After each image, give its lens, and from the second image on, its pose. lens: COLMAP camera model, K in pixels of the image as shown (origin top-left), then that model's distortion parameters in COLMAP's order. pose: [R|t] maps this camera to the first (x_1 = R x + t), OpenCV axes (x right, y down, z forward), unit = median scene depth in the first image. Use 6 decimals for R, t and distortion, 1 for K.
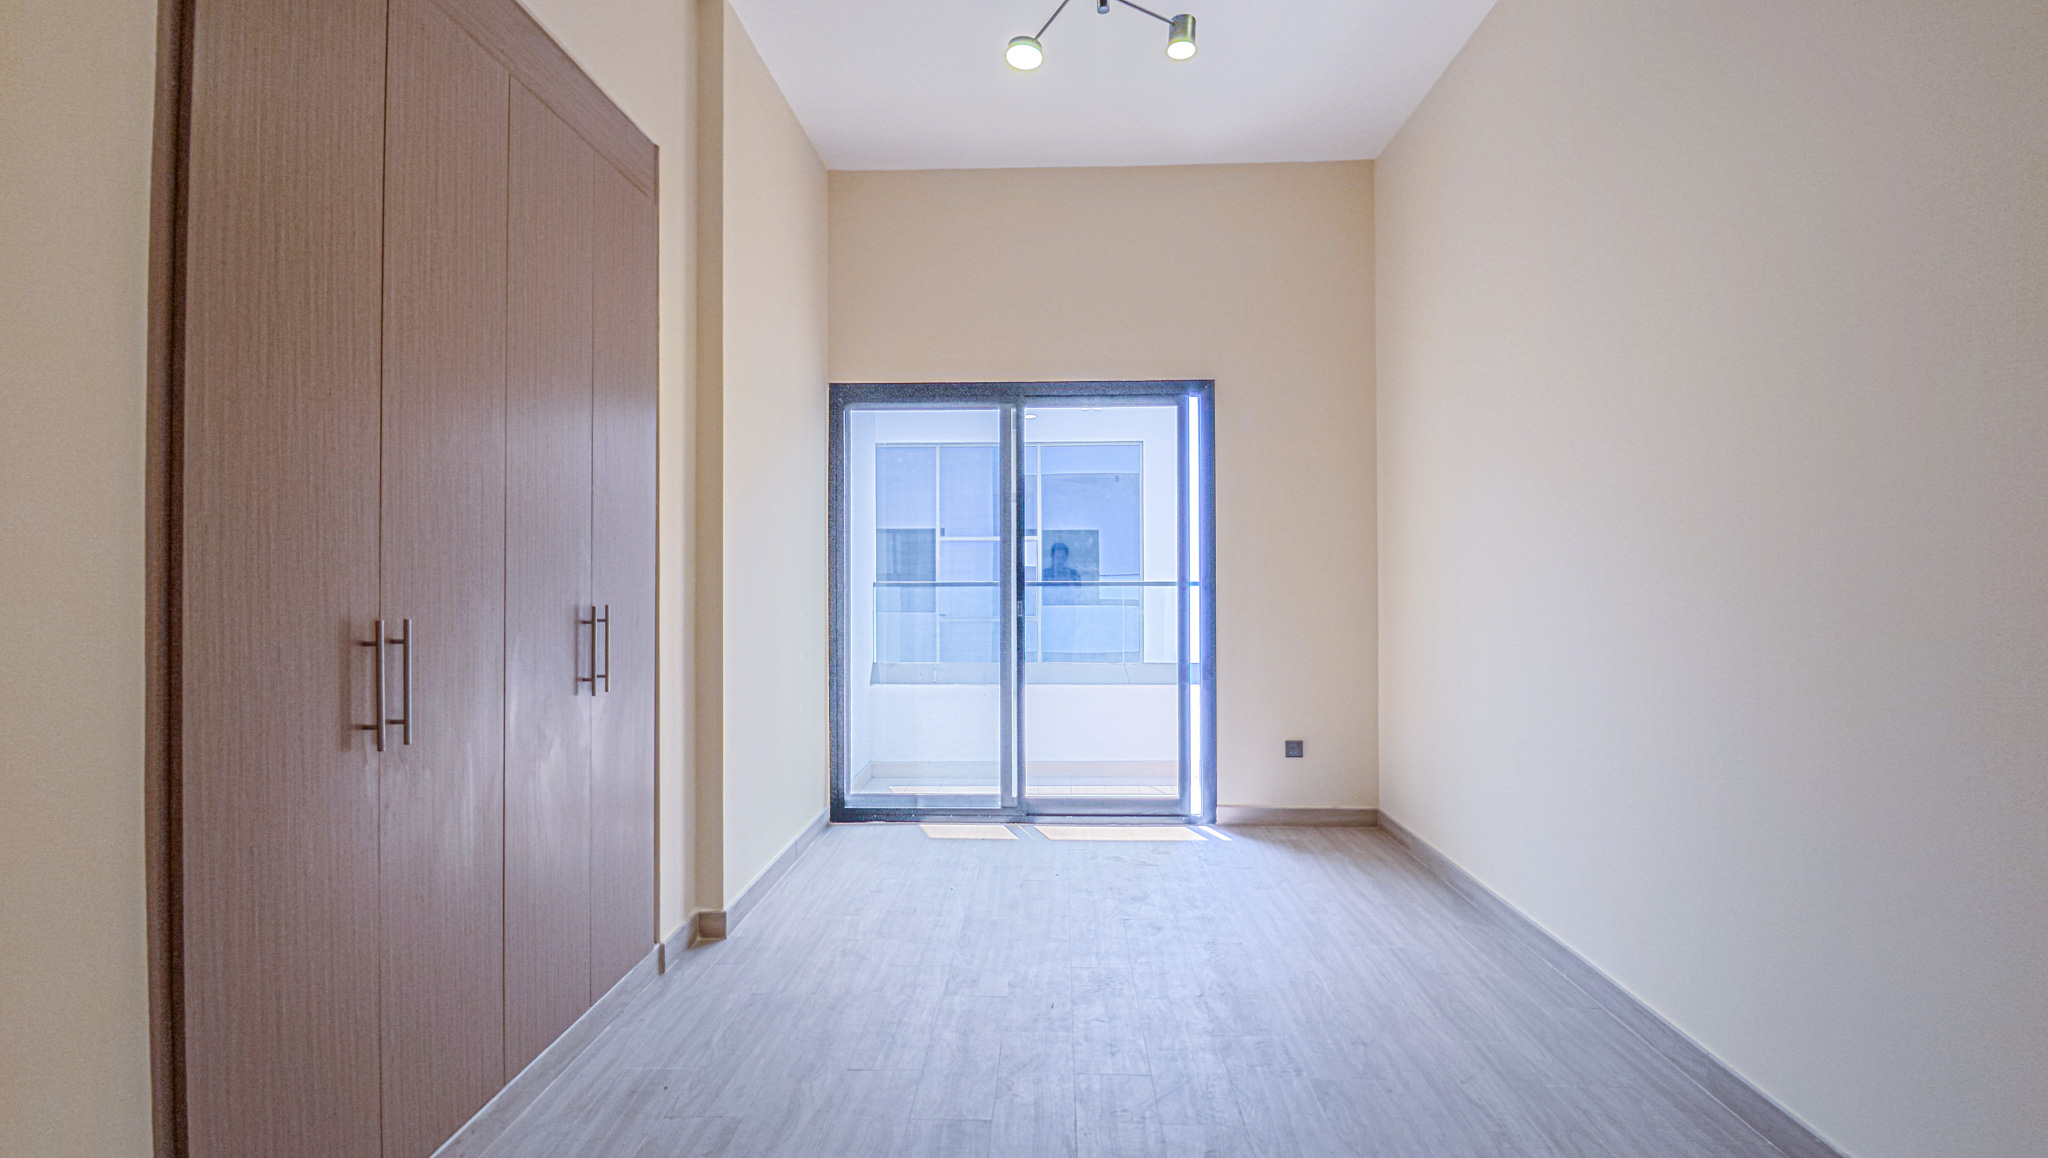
lens RADIAL K [[860.7, 0, 1040.2], [0, 860.7, 583.3], [0, 0, 1]] dist [0.032356, -0.000866]
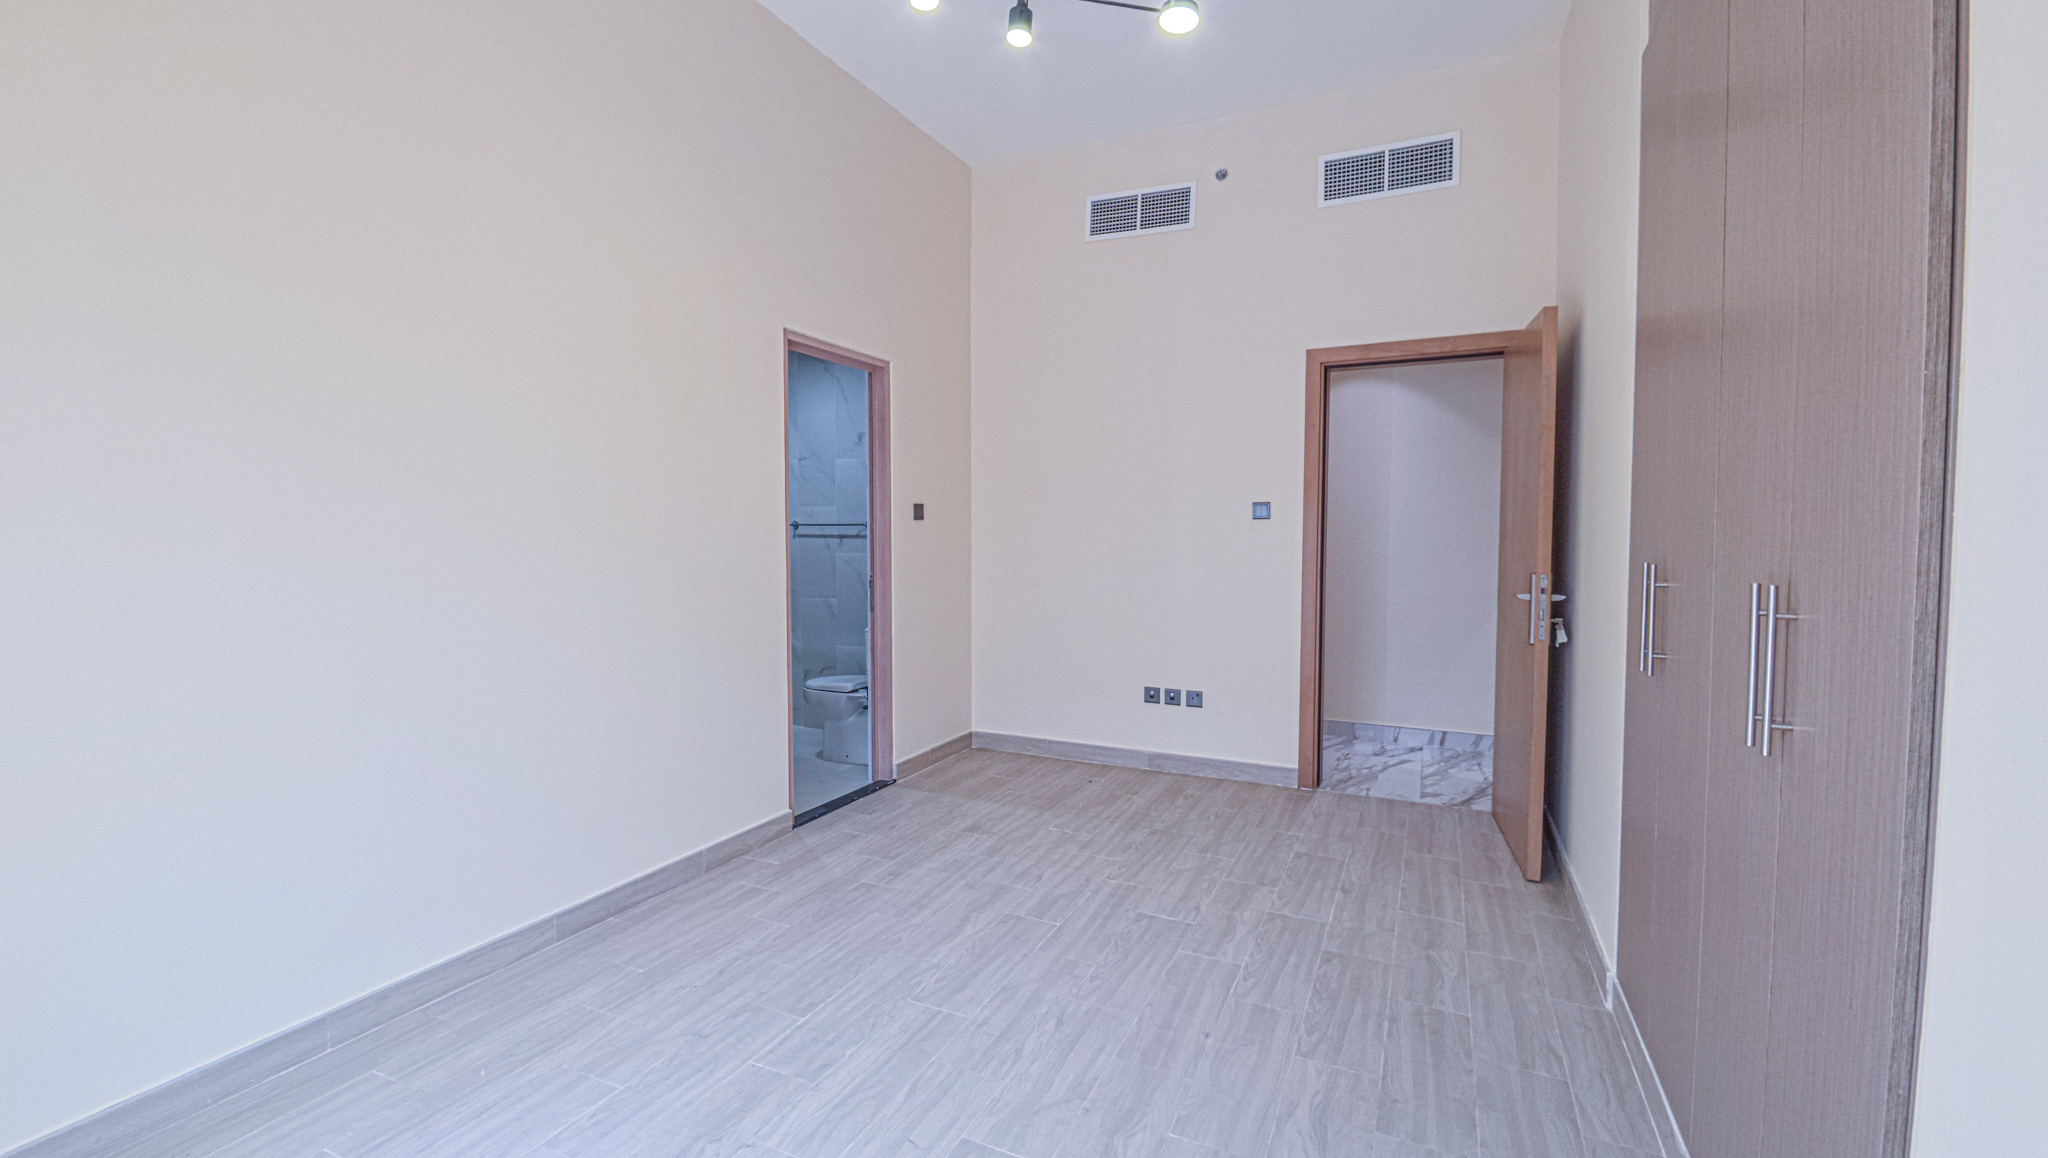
lens RADIAL K [[860.7, 0, 1034.8], [0, 860.7, 563.6], [0, 0, 1]] dist [0.032356, -0.000866]
pose [[-0.915538, -0.012213, 0.402045, -0.327167], [0.008553, 0.998722, 0.049815, -0.016032], [-0.402140, 0.049047, -0.914264, 1.691517]]
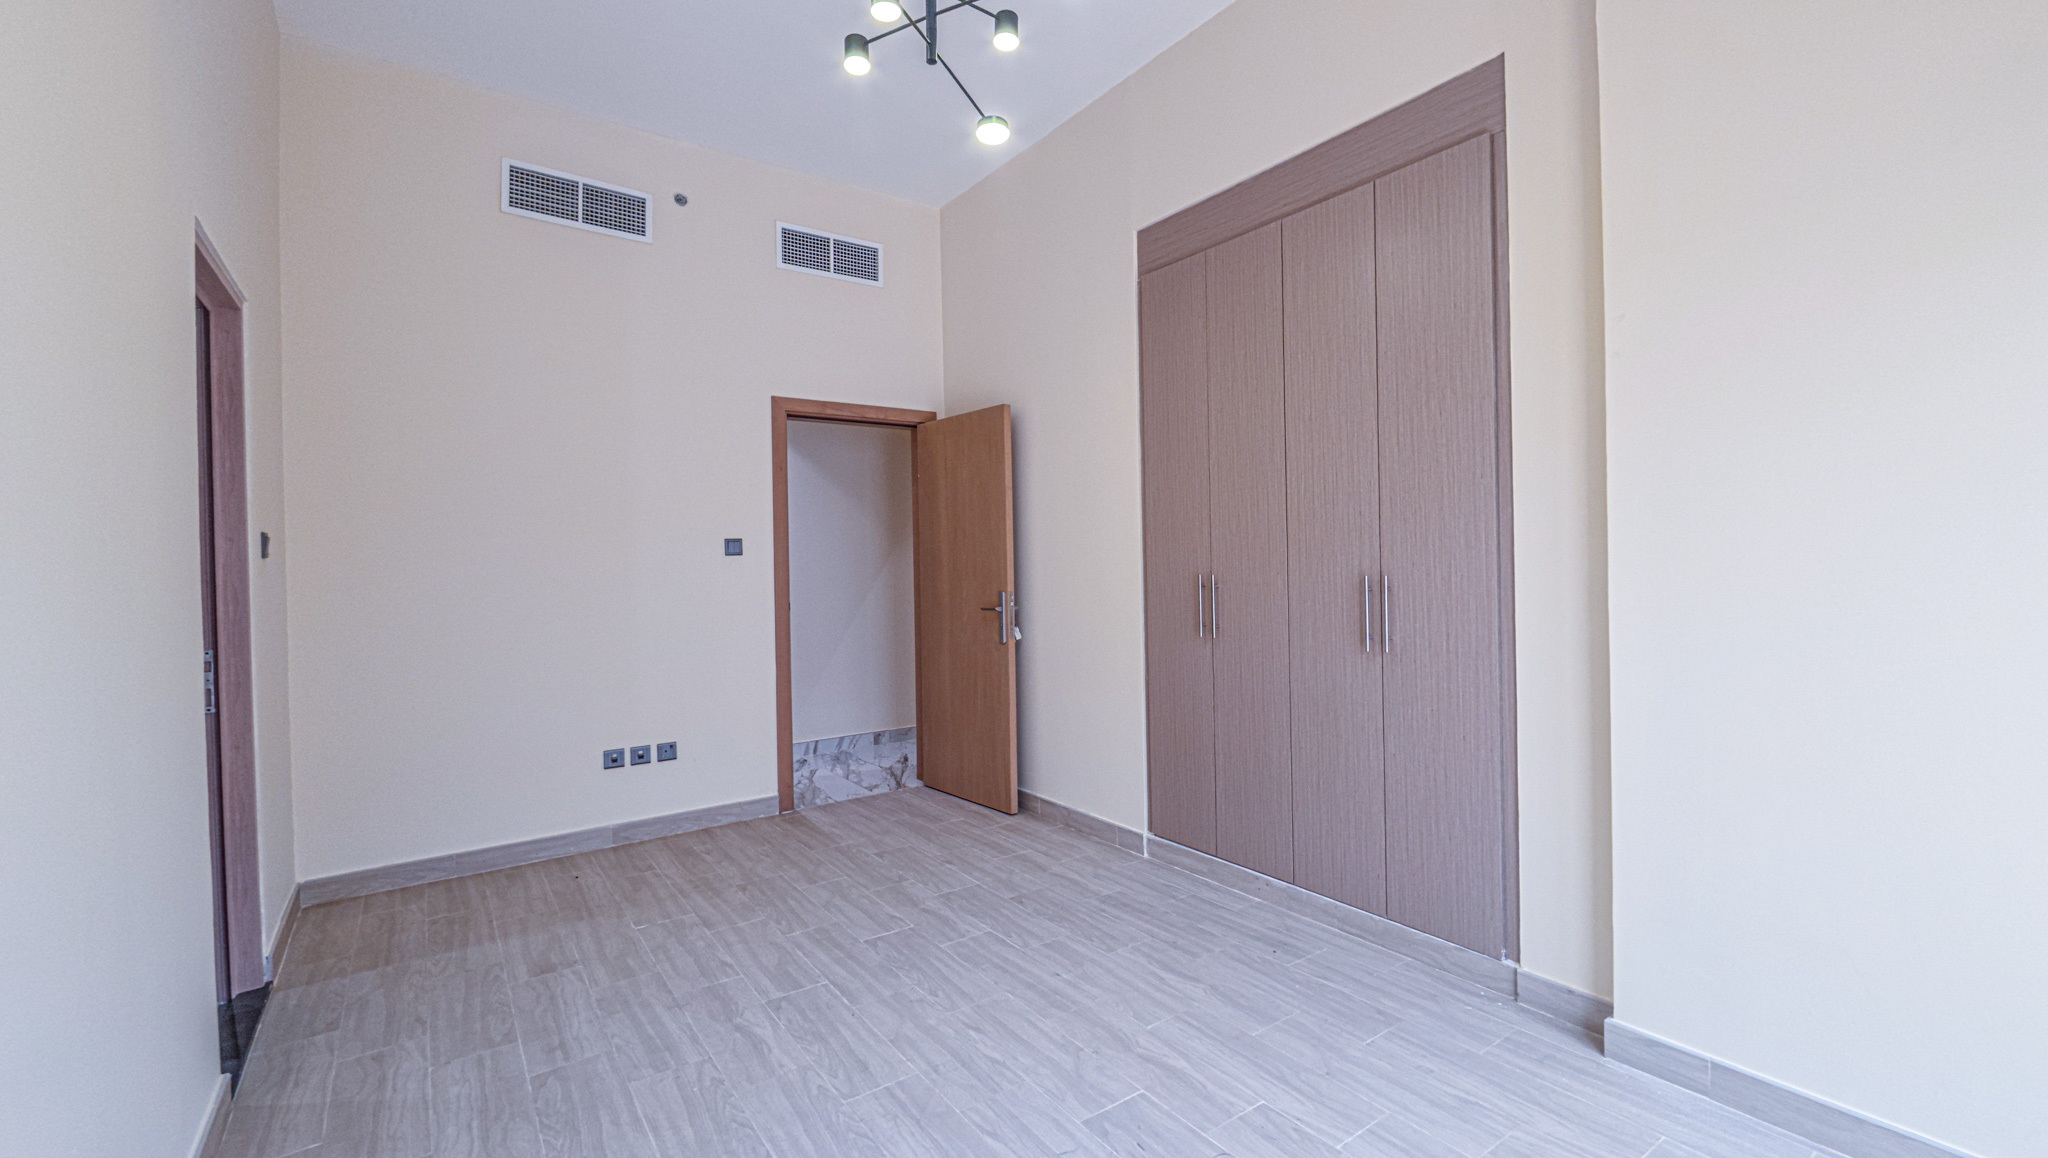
lens RADIAL K [[860.7, 0, 1029.4], [0, 860.7, 569.5], [0, 0, 1]] dist [0.032356, -0.000866]
pose [[-0.801356, 0.024856, -0.597671, 0.562608], [0.015162, 0.999659, 0.021245, -0.015316], [0.597996, 0.007962, -0.801460, 1.668679]]
